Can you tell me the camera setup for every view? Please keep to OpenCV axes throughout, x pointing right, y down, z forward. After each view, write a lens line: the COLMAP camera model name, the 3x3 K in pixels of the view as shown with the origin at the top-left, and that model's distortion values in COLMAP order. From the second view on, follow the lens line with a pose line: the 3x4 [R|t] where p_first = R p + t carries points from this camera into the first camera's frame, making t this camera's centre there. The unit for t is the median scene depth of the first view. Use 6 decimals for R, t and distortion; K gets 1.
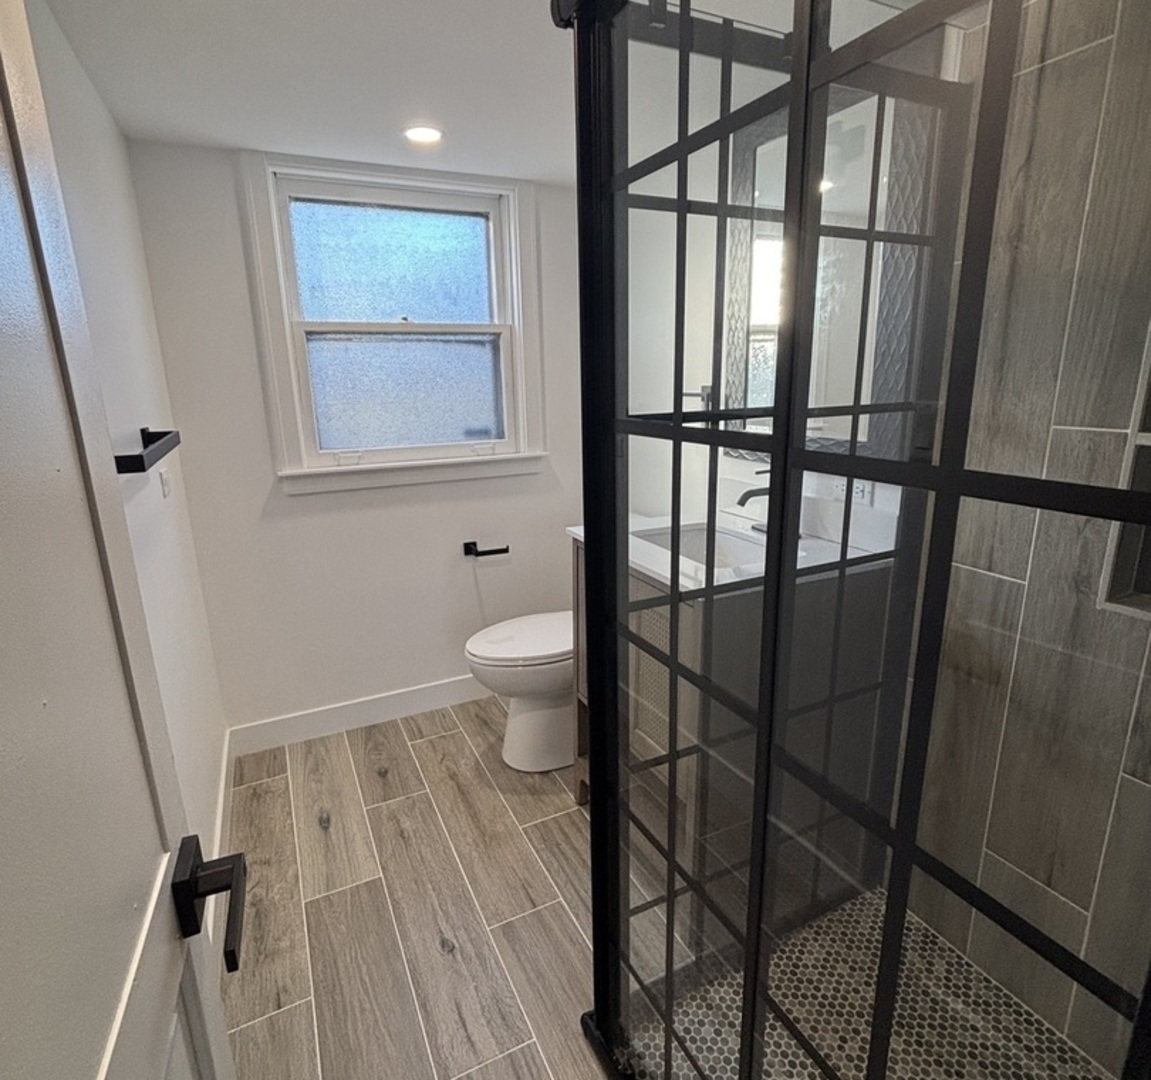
lens RADIAL K [[665.7, 0, 575.5], [0, 665.7, 540.0], [0, 0, 1]] dist [0.058361, -0.001537]
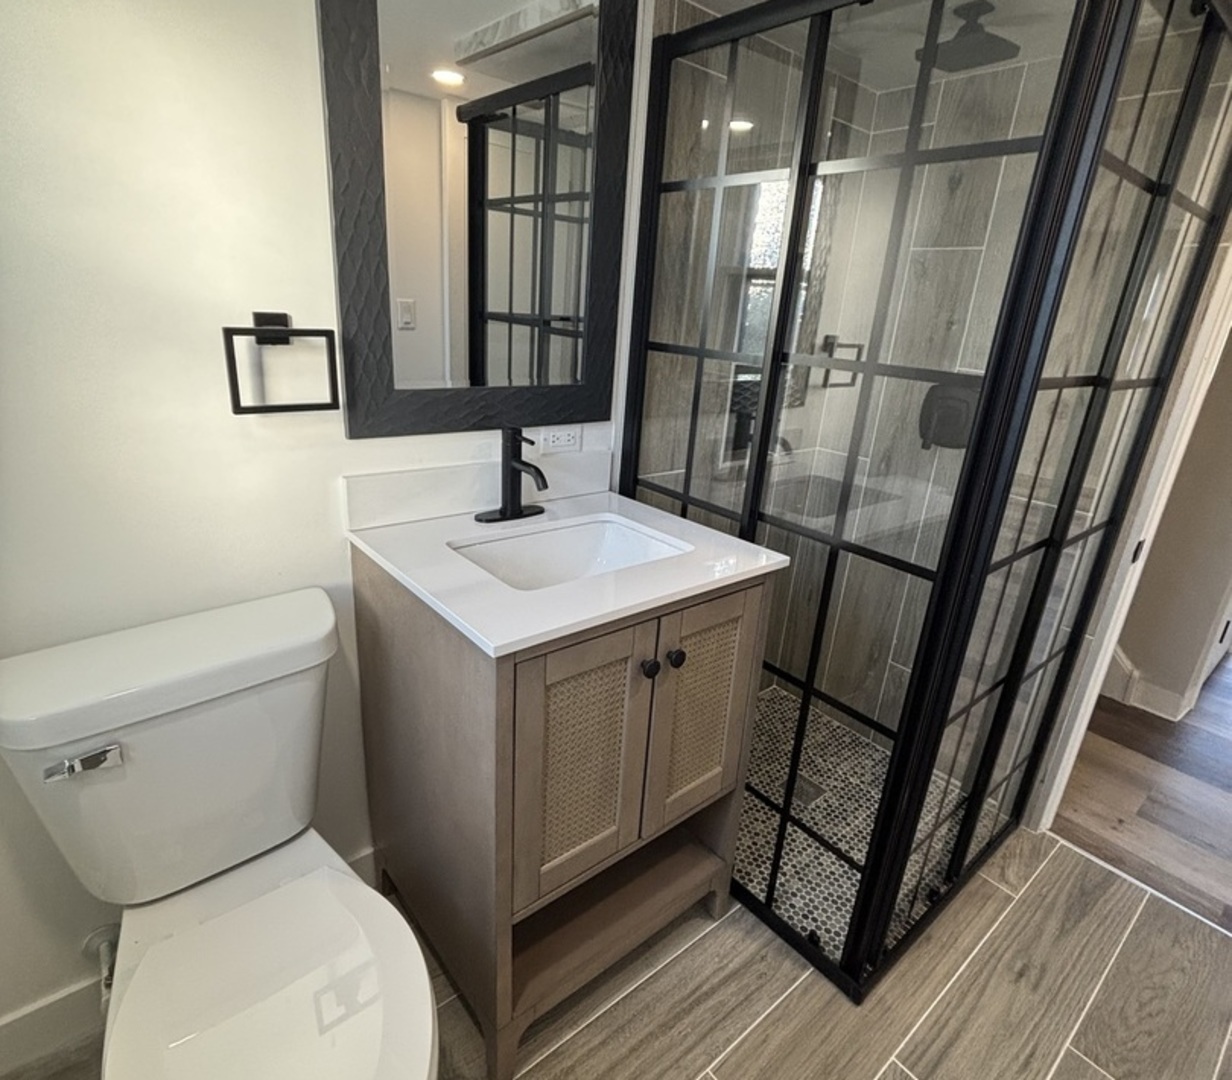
lens RADIAL K [[670.3, 0, 616.0], [0, 670.3, 540.0], [0, 0, 1]] dist [0.002177, 0.000200]
pose [[-0.258610, -0.319400, 0.911649, -0.345694], [0.180316, 0.911205, 0.370395, -0.191712], [-0.949003, 0.260173, -0.178054, 0.791718]]
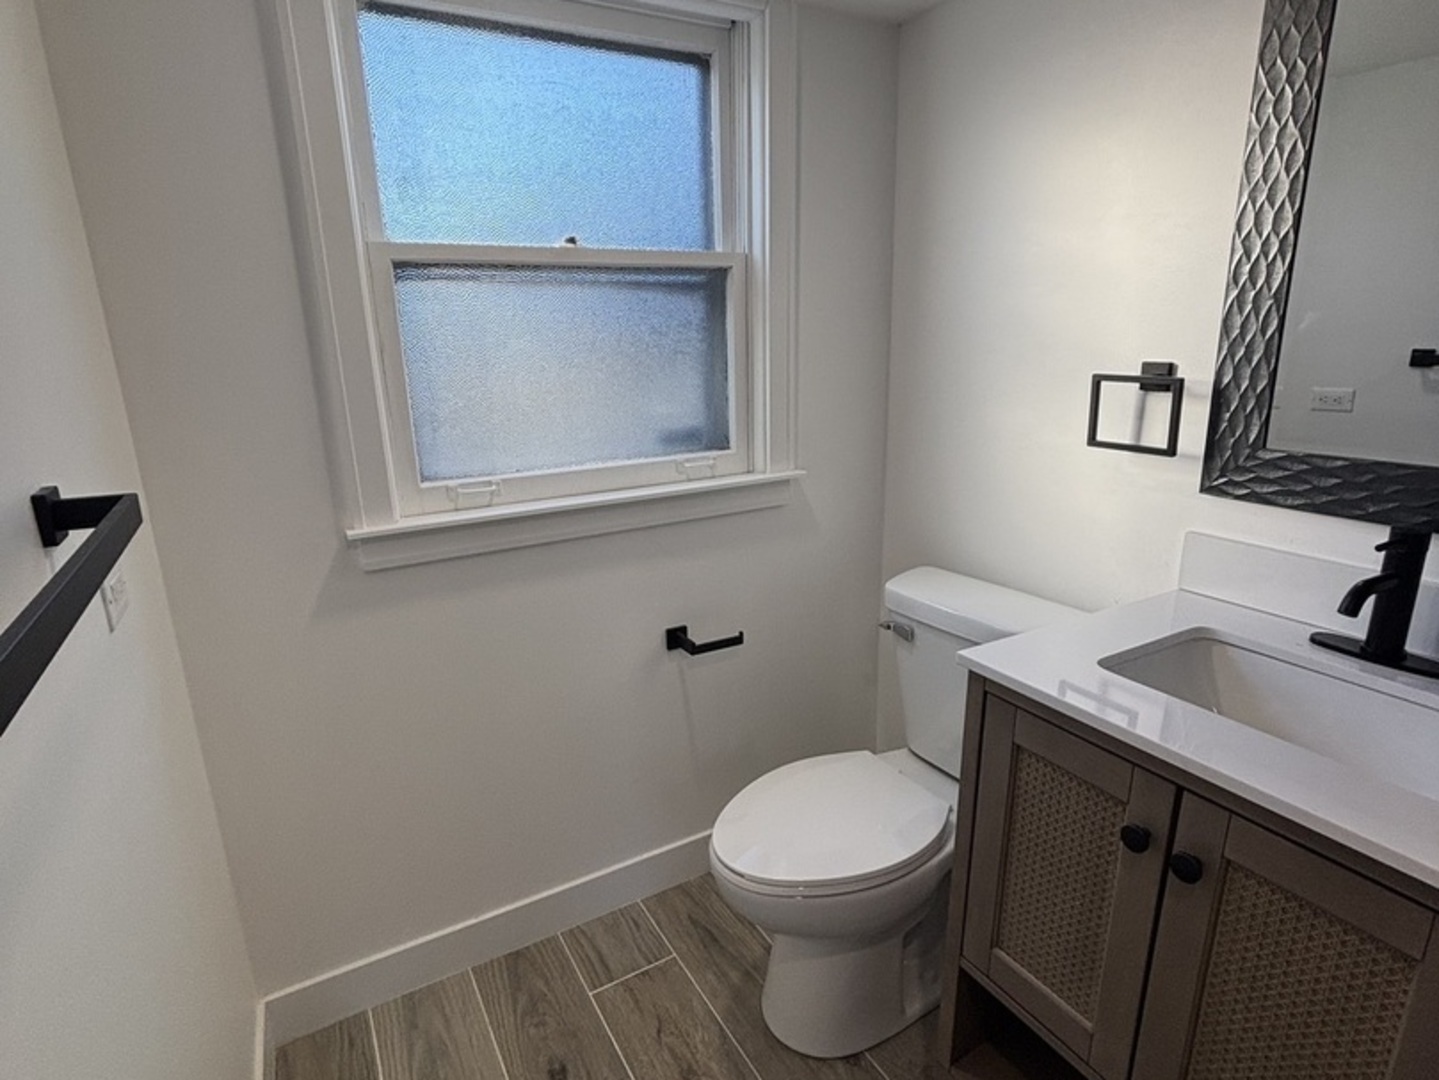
lens RADIAL K [[772.0, 0, 719.5], [0, 772.0, 540.0], [0, 0, 1]] dist [0.040425, -0.028268]
pose [[0.996201, -0.021619, 0.084356, -0.192982], [0.020075, 0.999616, 0.019114, -0.094009], [-0.084737, -0.017348, 0.996252, 0.352522]]
